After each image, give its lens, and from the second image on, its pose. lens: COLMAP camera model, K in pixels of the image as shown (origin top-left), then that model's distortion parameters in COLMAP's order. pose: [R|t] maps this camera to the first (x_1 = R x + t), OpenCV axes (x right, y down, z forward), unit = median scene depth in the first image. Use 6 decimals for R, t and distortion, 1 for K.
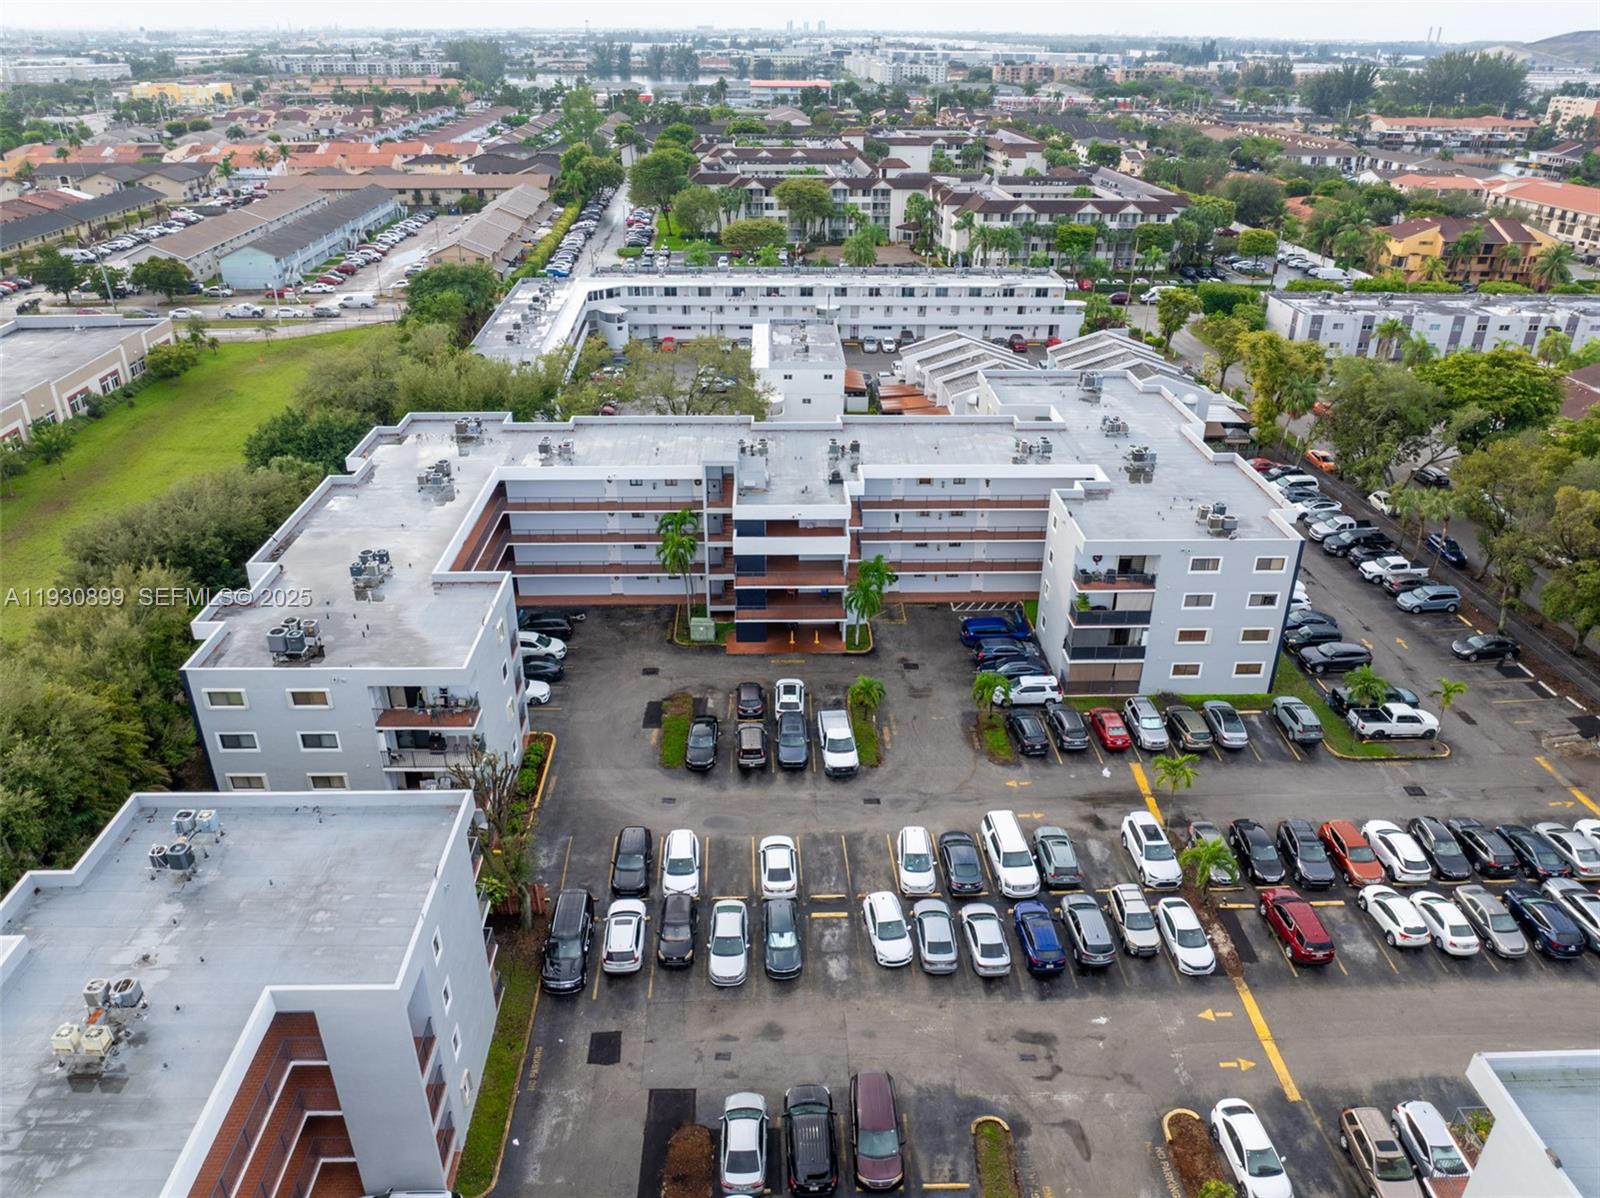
lens RADIAL K [[1127.5, 0, 808.3], [0, 1127.5, 598.1], [0, 0, 1]] dist [-0.045792, 0.011898]
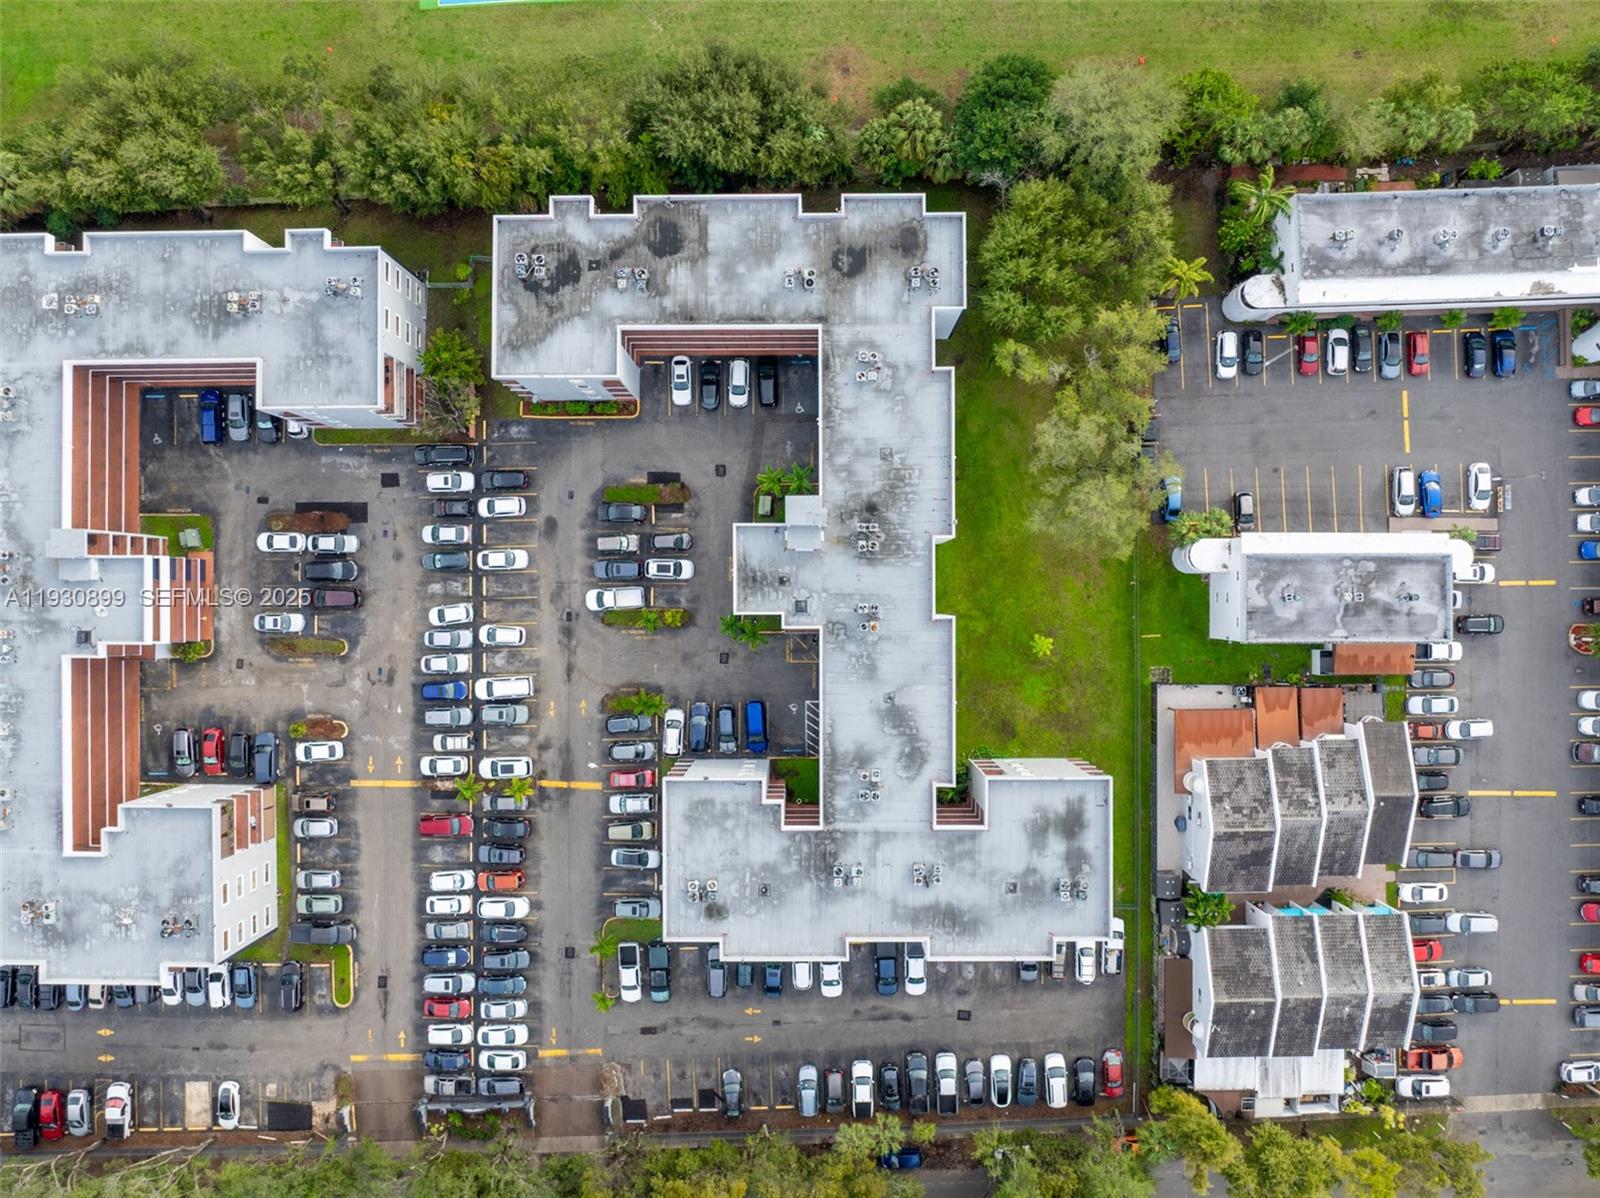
lens RADIAL K [[1127.5, 0, 808.3], [0, 1127.5, 598.1], [0, 0, 1]] dist [-0.045792, 0.011898]
pose [[-0.034664, 0.999370, -0.007609, 0.020980], [-0.456328, -0.009054, 0.889765, -1.052654], [0.889136, 0.034315, 0.456355, 0.398684]]
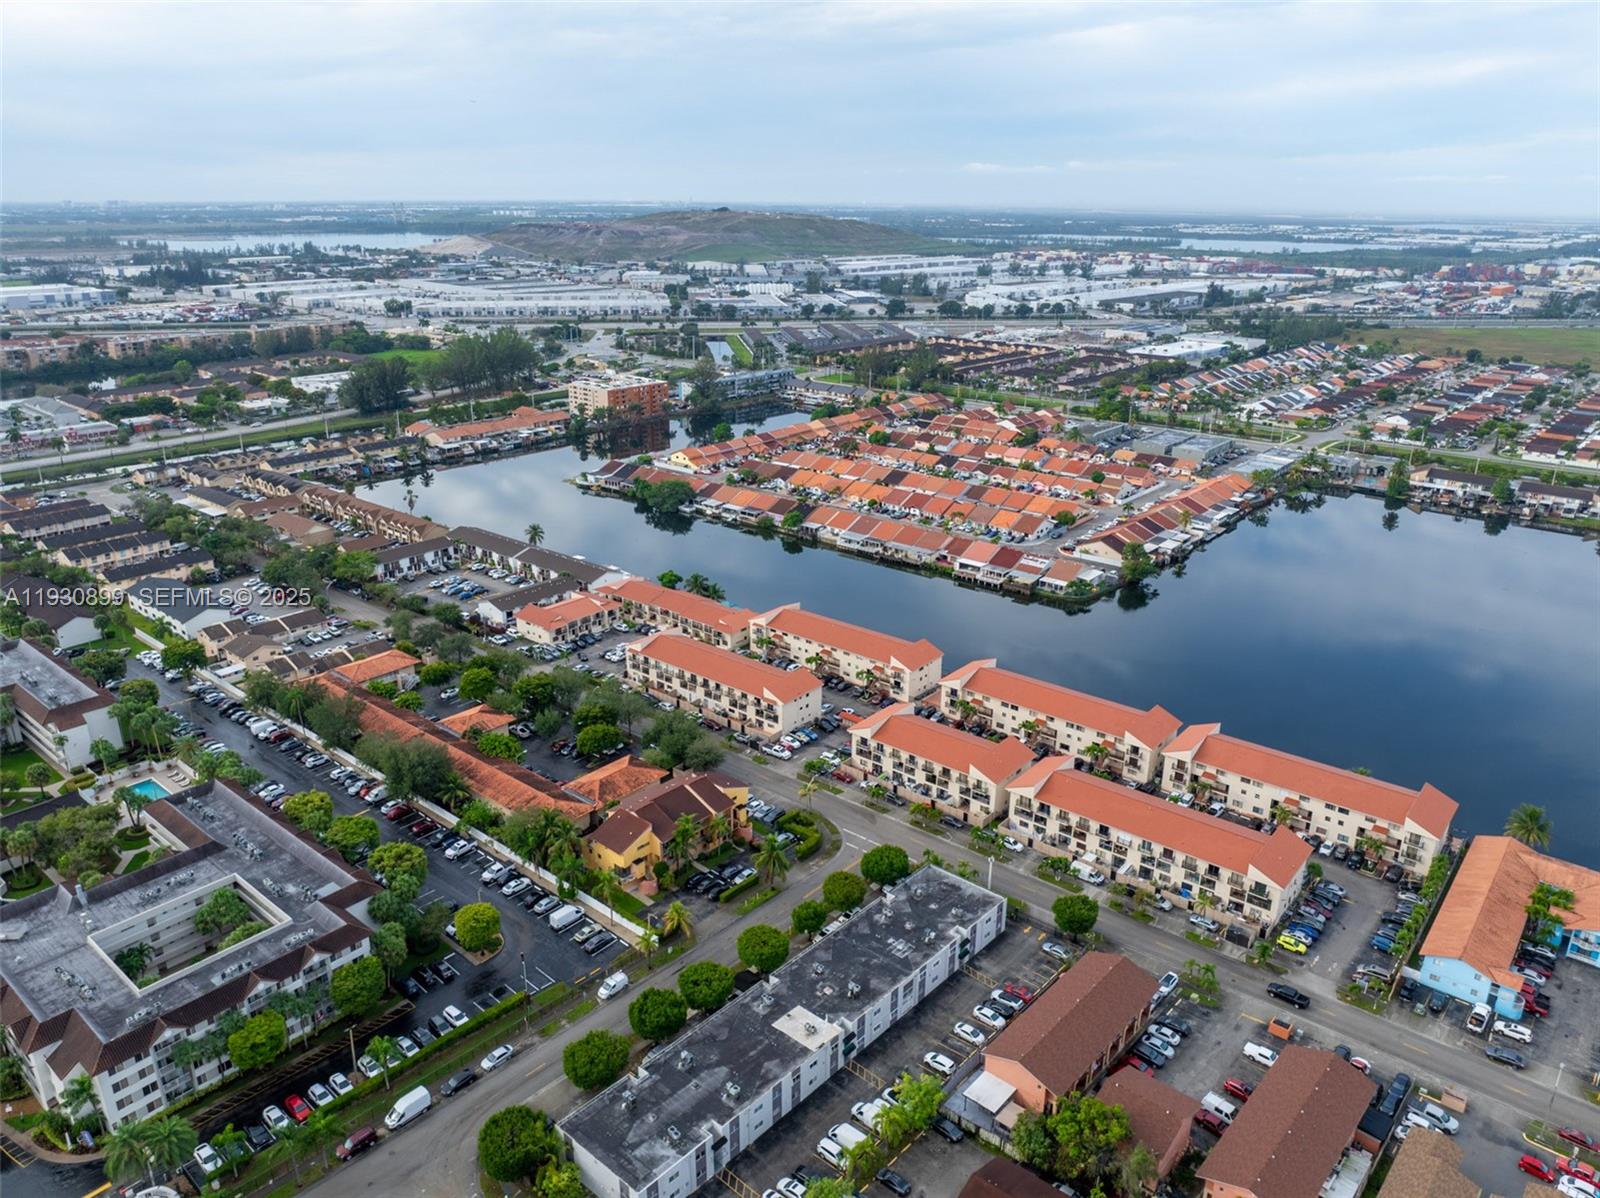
lens RADIAL K [[1127.5, 0, 808.3], [0, 1127.5, 598.1], [0, 0, 1]] dist [-0.045792, 0.011898]
pose [[0.691890, -0.245312, 0.679051, 0.148413], [0.326262, 0.945236, 0.009044, -1.046050], [-0.644082, 0.215291, 0.734035, 0.392044]]
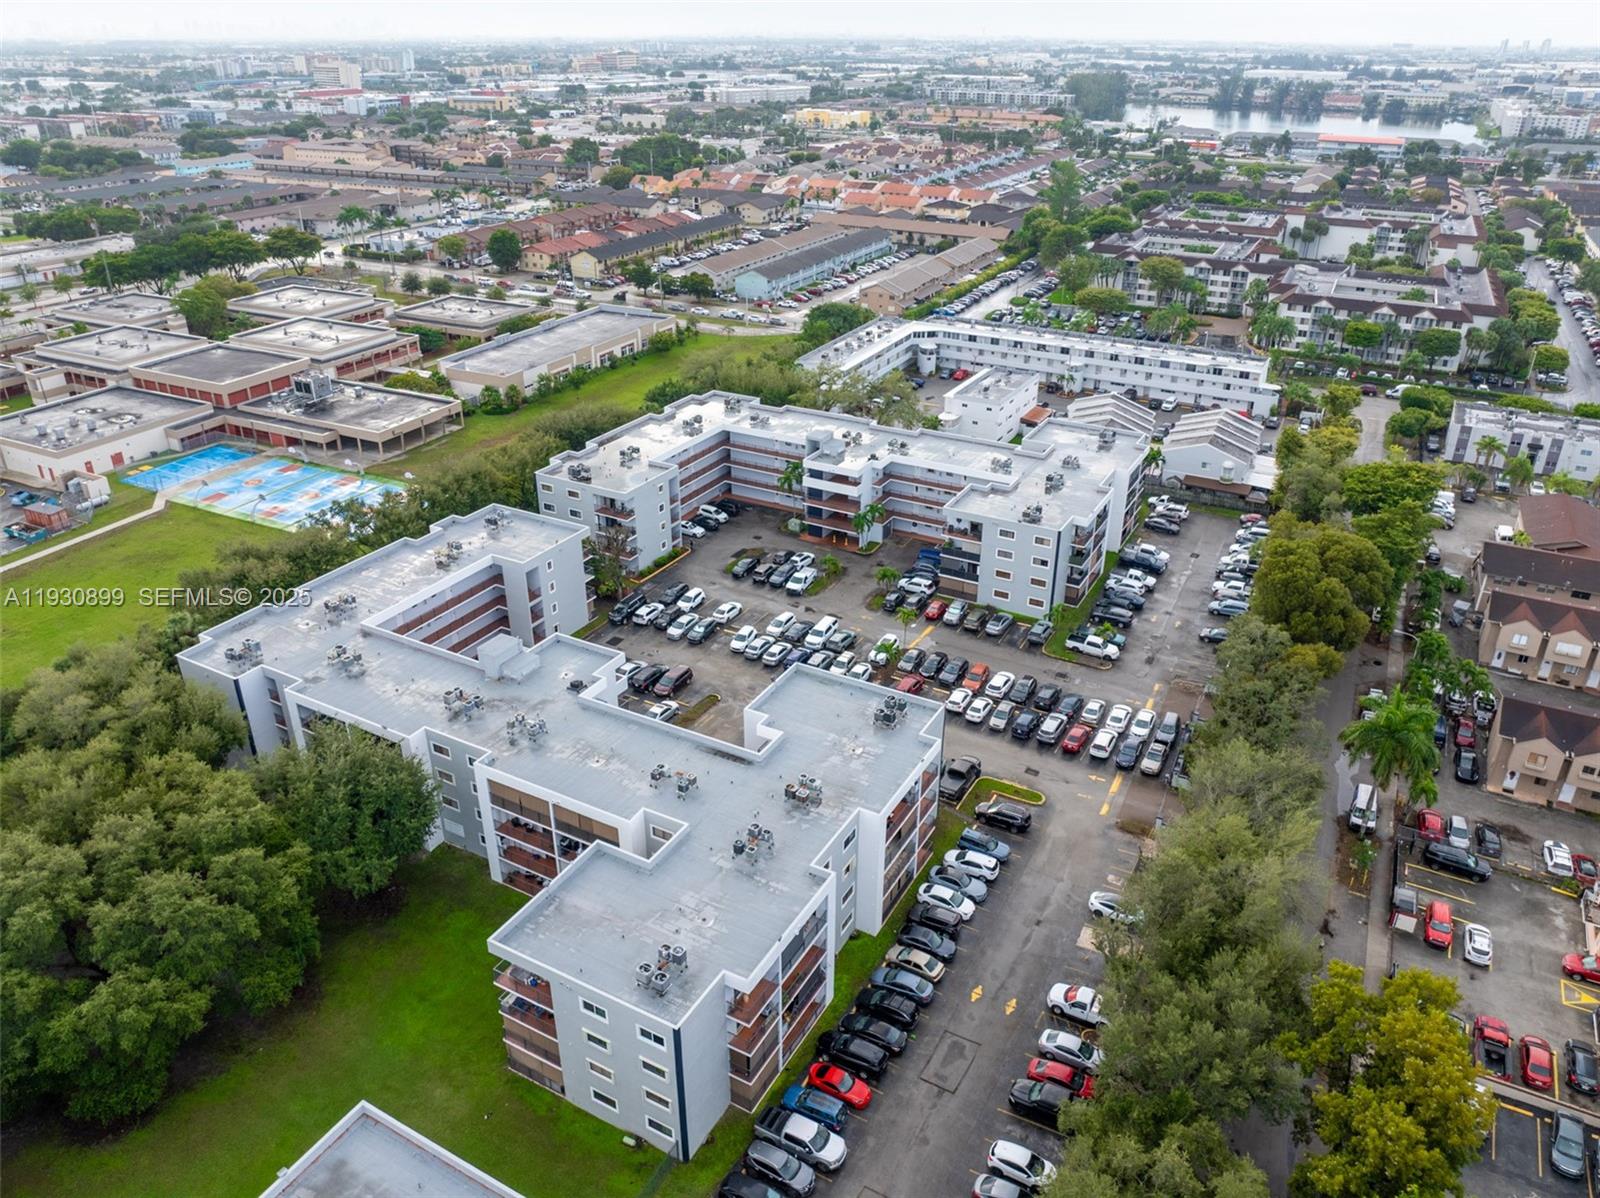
lens RADIAL K [[1127.5, 0, 808.3], [0, 1127.5, 598.1], [0, 0, 1]] dist [-0.045792, 0.011898]
pose [[0.858132, 0.228090, -0.459983, 0.732415], [-0.231182, 0.971599, 0.050495, 0.041291], [0.458436, 0.063008, 0.886491, -0.582173]]
